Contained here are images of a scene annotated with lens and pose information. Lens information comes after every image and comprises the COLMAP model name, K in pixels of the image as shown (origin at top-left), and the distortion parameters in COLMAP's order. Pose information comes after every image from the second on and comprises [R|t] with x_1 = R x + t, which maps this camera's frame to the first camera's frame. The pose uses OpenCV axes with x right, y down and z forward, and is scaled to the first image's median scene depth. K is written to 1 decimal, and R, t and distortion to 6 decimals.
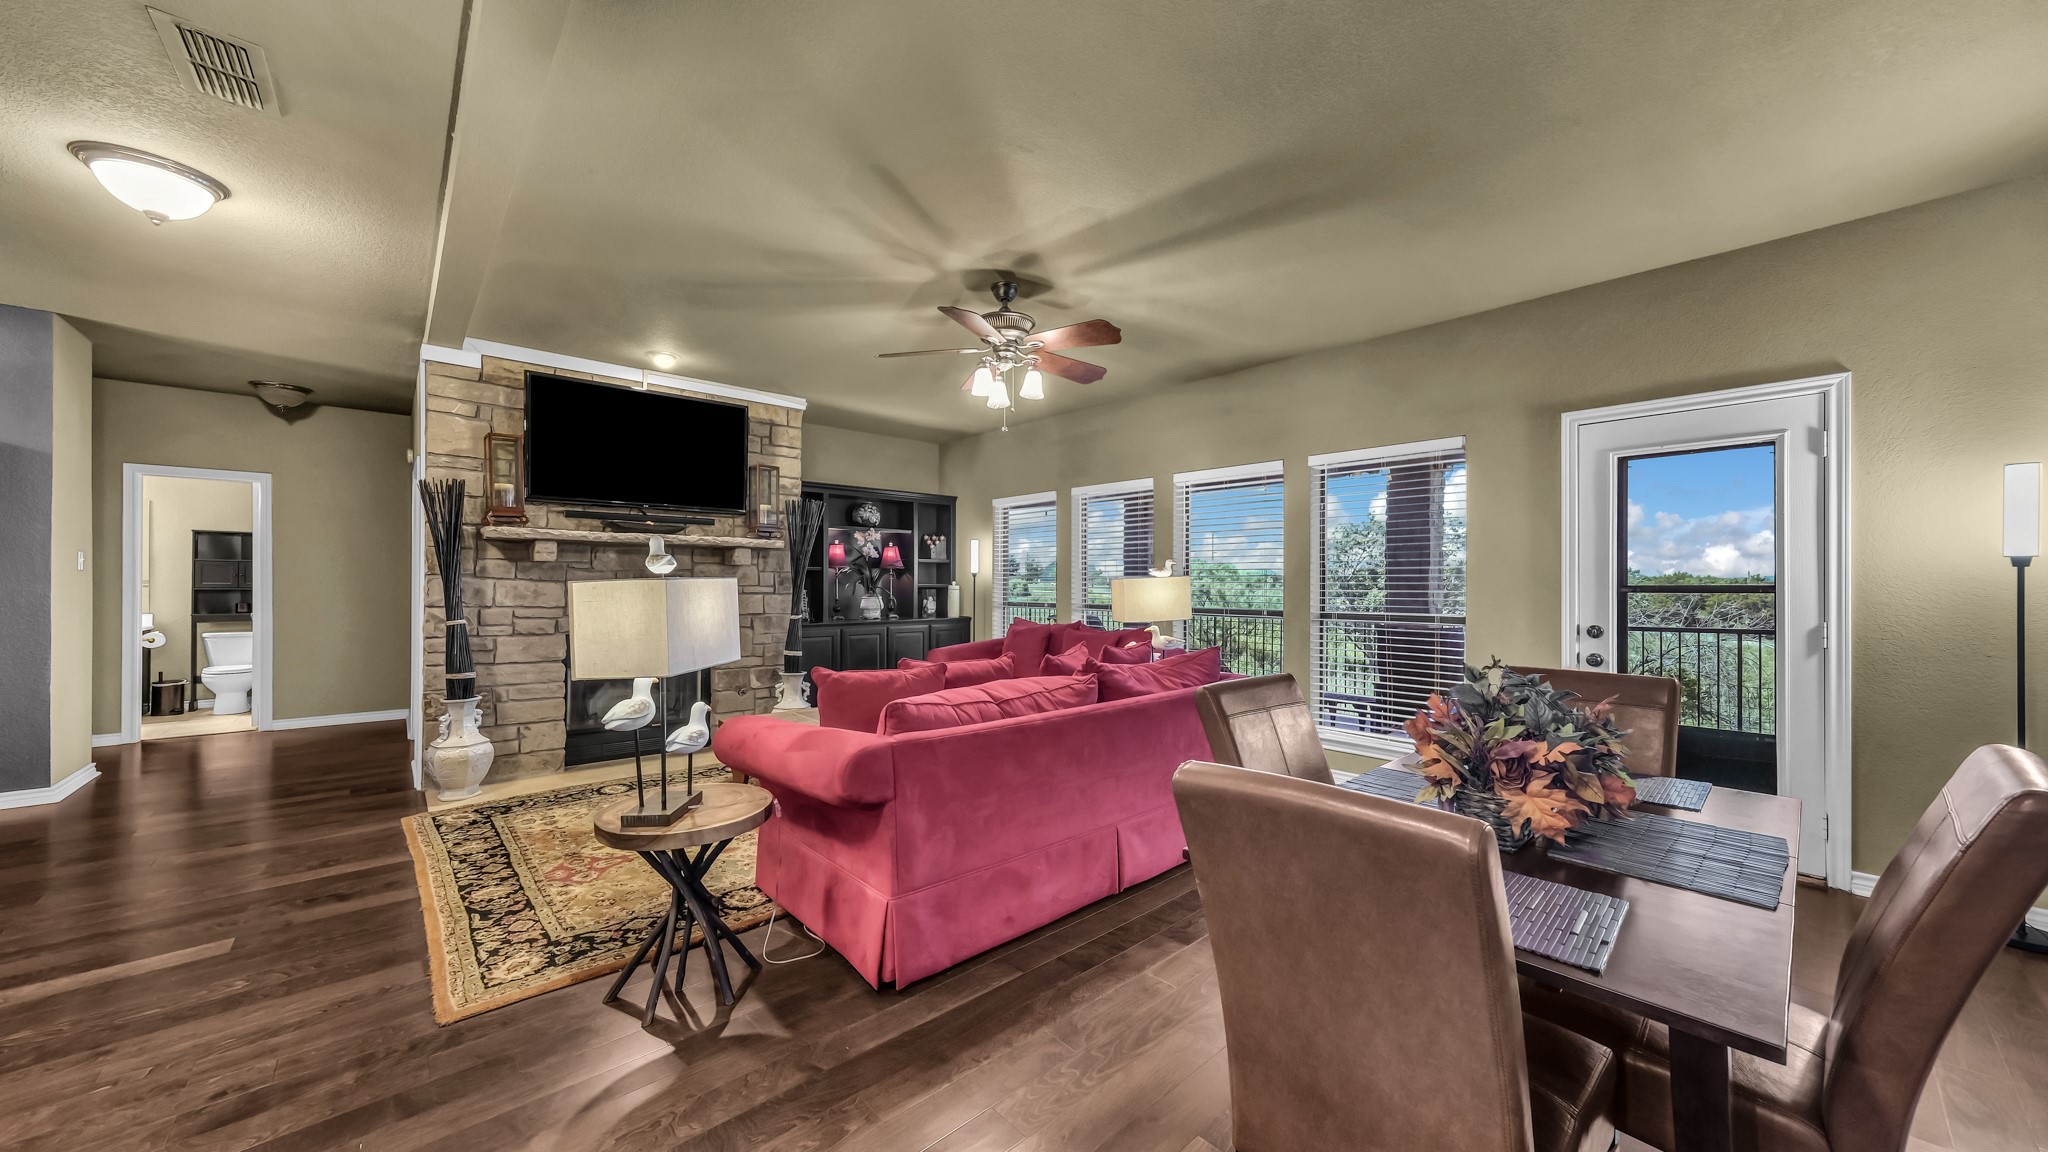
lens RADIAL K [[707.0, 0, 1025.0], [0, 707.0, 587.0], [0, 0, 1]] dist [-0.000245, 0.000135]
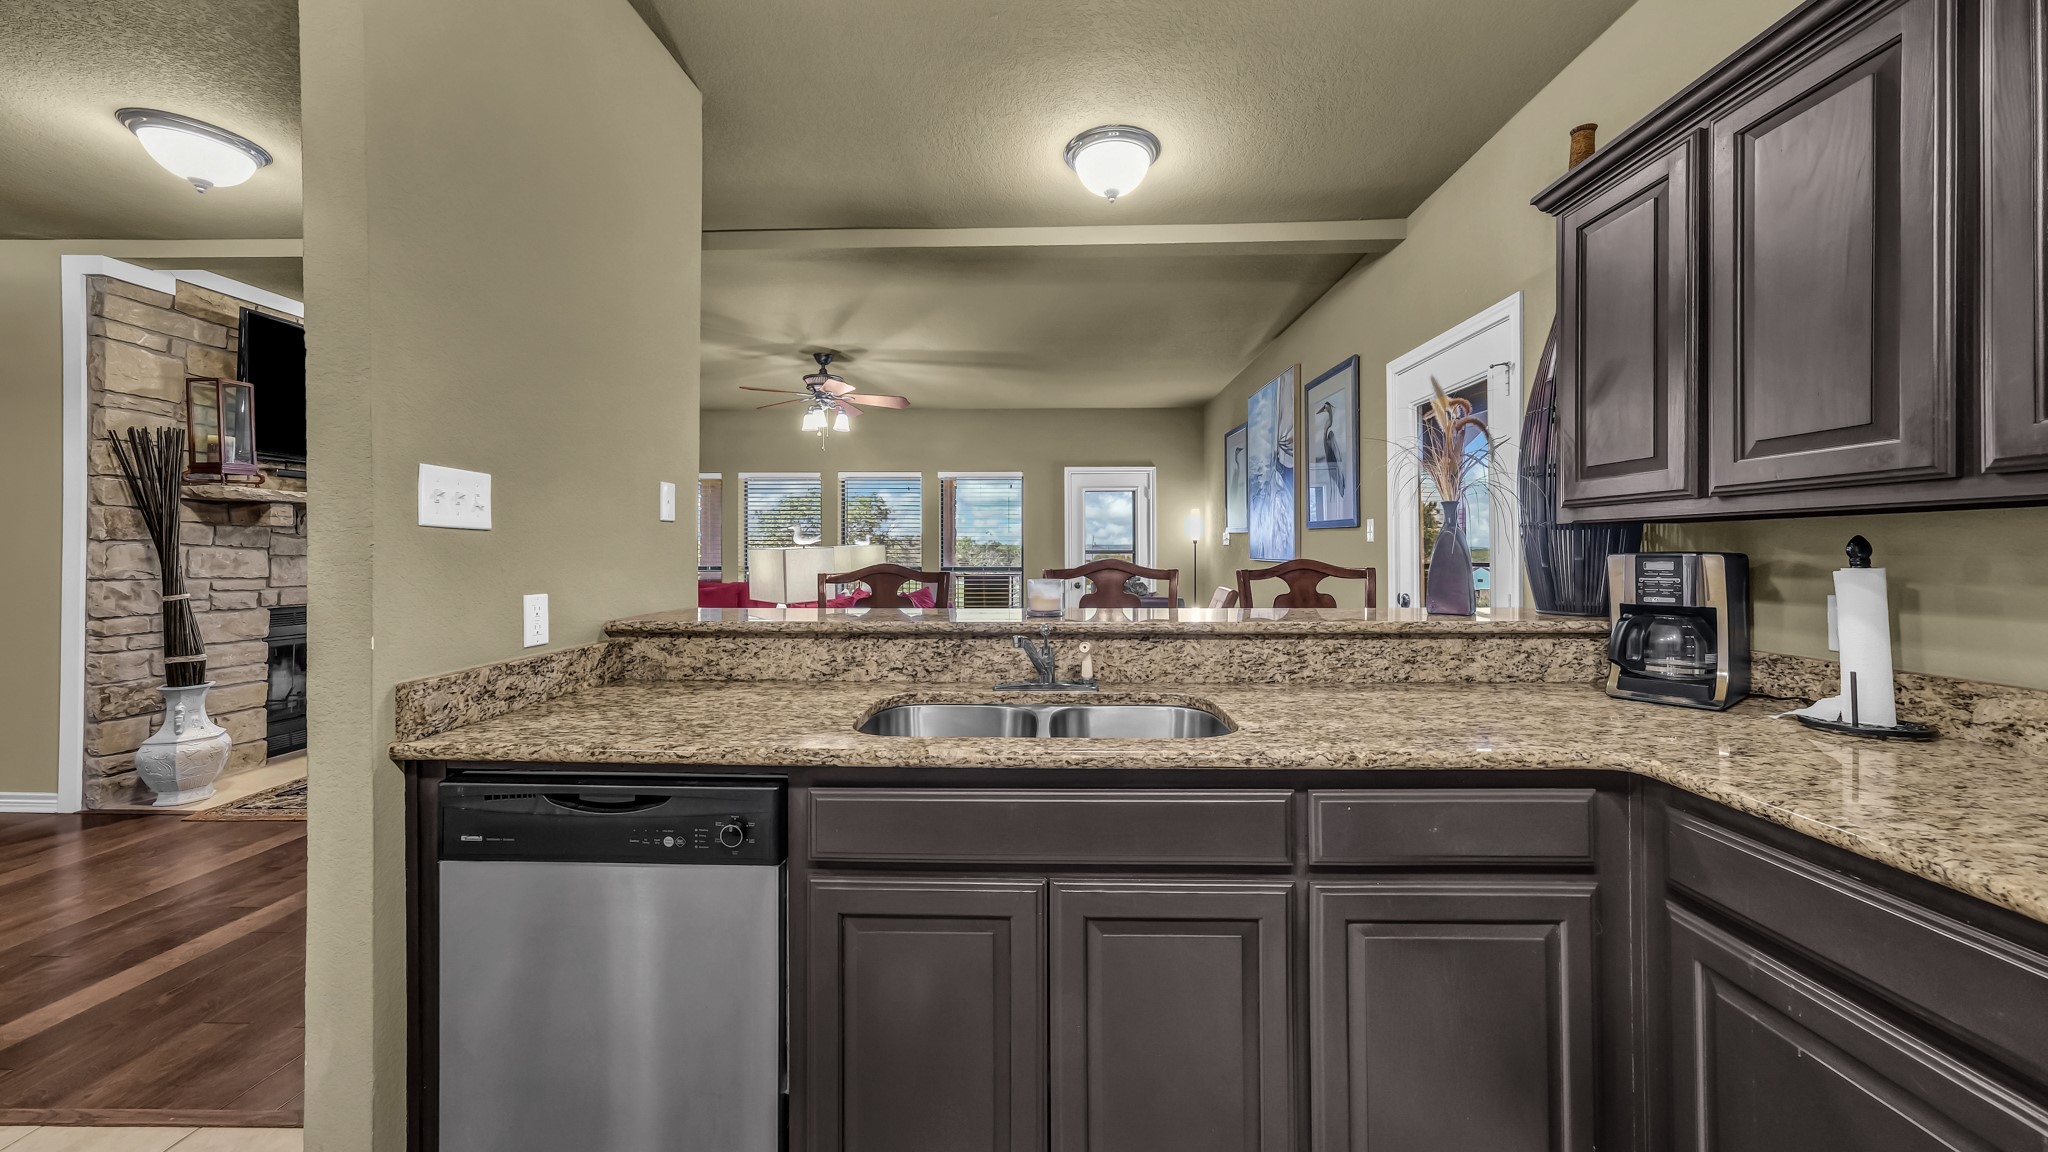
lens RADIAL K [[722.9, 0, 1027.6], [0, 722.9, 552.2], [0, 0, 1]] dist [-0.001855, 0.000100]
pose [[0.697509, -0.004315, 0.716563, -0.686724], [0.003757, 0.999990, 0.002365, -0.001996], [-0.716566, 0.001042, 0.697519, -0.327672]]
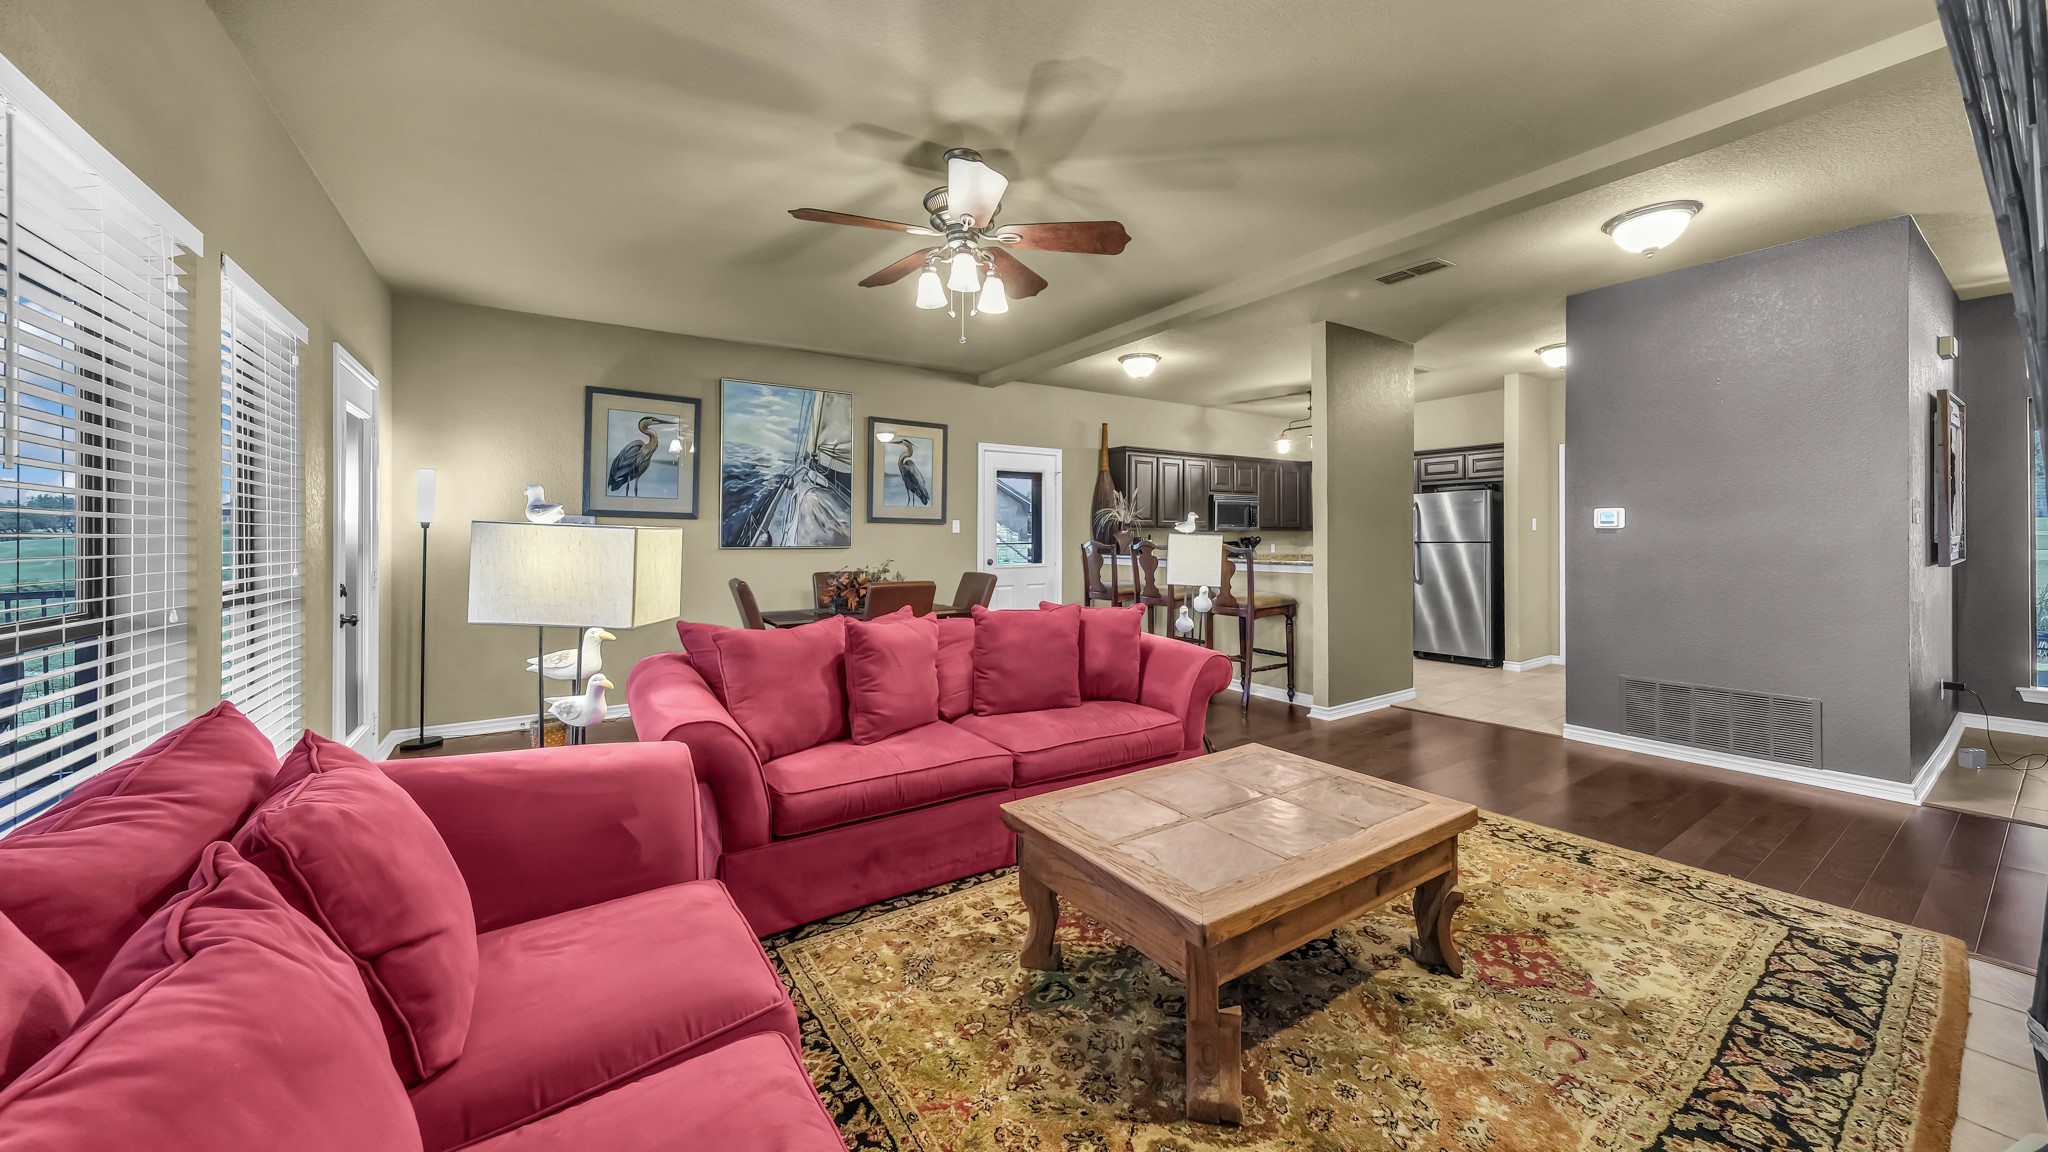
lens RADIAL K [[723.0, 0, 1050.7], [0, 723.0, 534.1], [0, 0, 1]] dist [0.000049, 0.001776]
pose [[-0.993973, 0.000976, 0.109623, -0.175137], [0.000861, 0.999999, -0.001098, -0.006564], [-0.109624, -0.000997, -0.993973, 1.457245]]
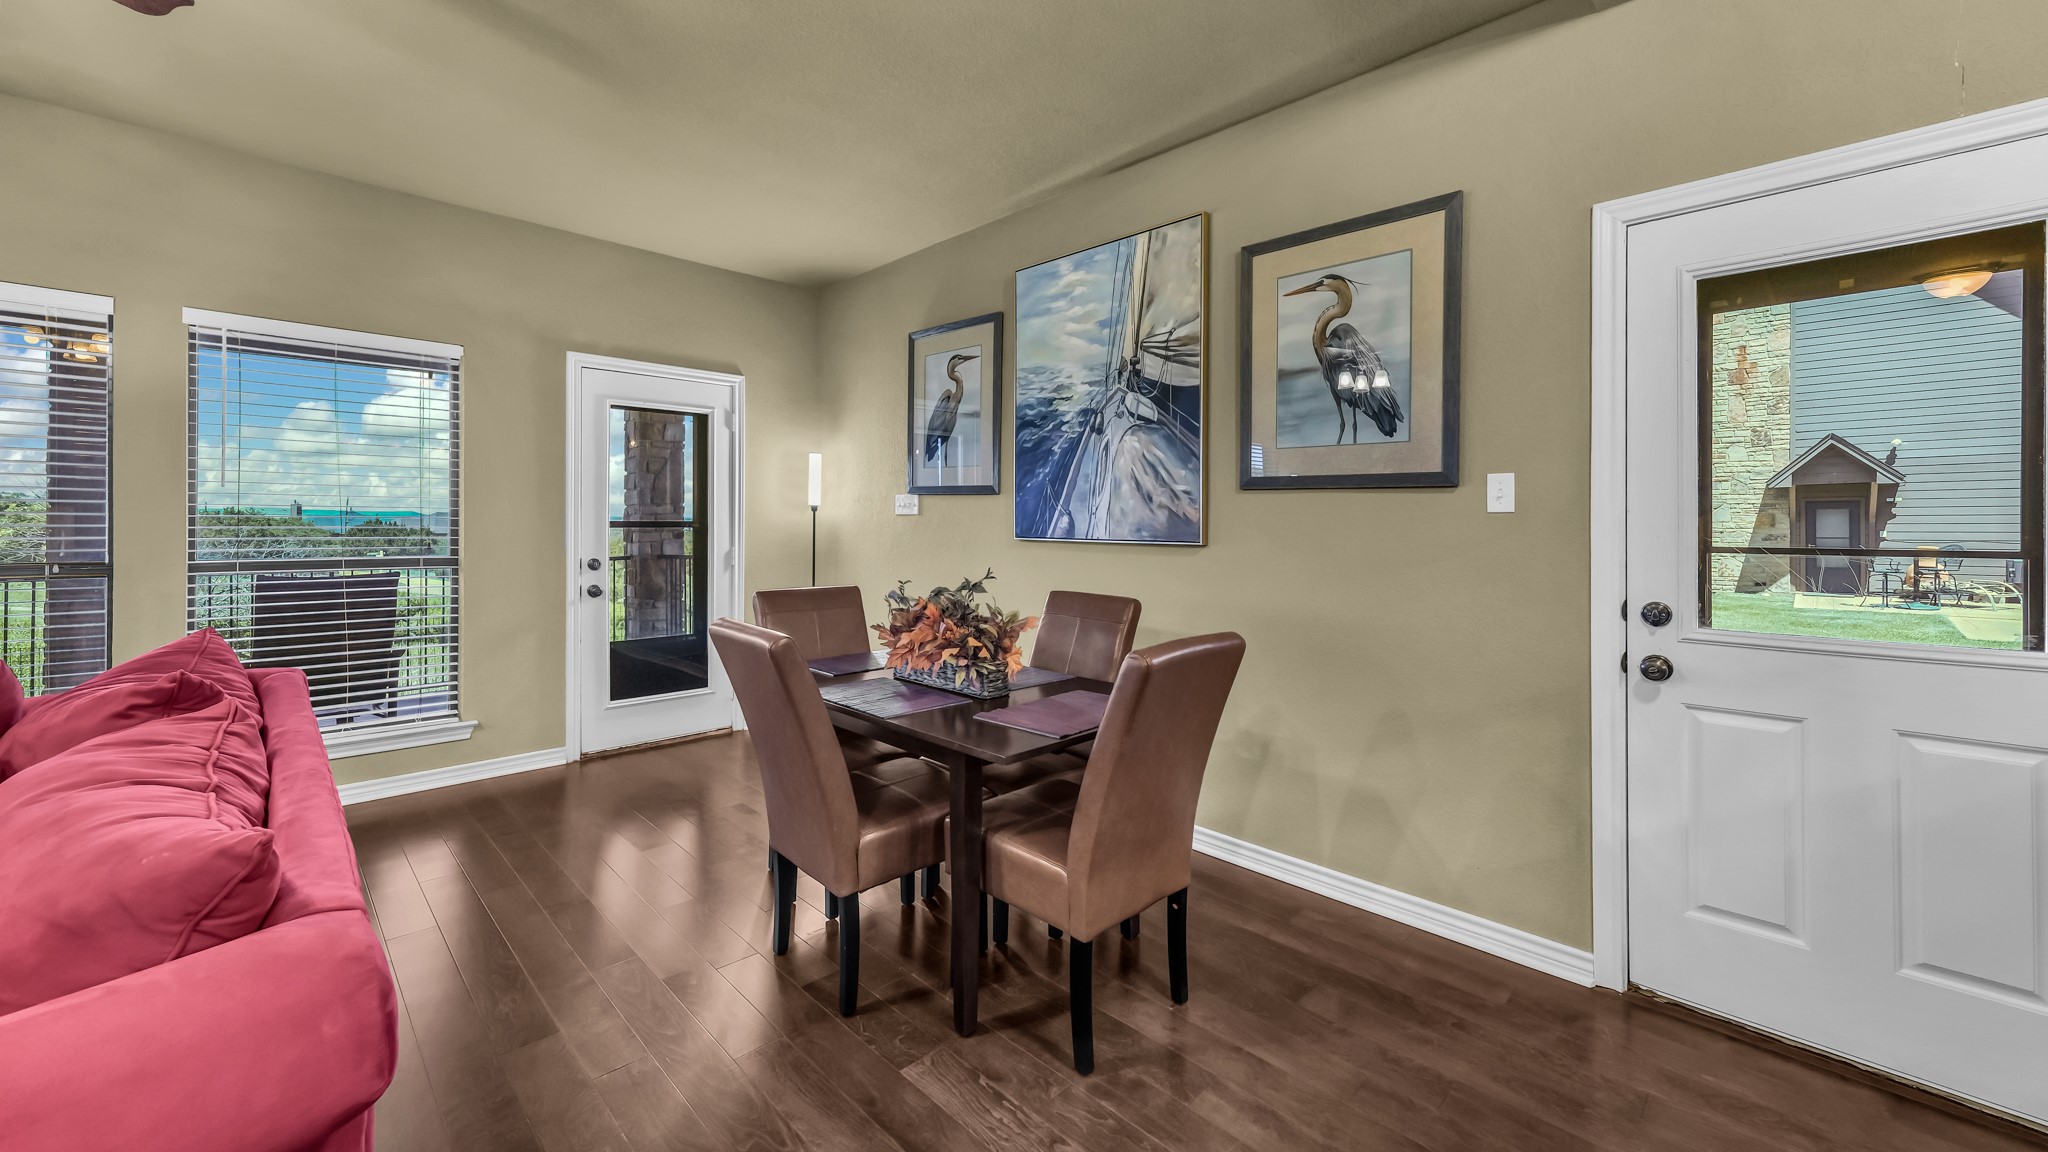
lens RADIAL K [[779.2, 0, 1037.5], [0, 779.2, 518.8], [0, 0, 1]] dist [-0.011166, 0.000113]
pose [[-0.055688, 0.002099, 0.998446, -0.319911], [-0.003266, 0.999992, -0.002285, -0.004355], [-0.998443, -0.003389, -0.055680, 0.321232]]
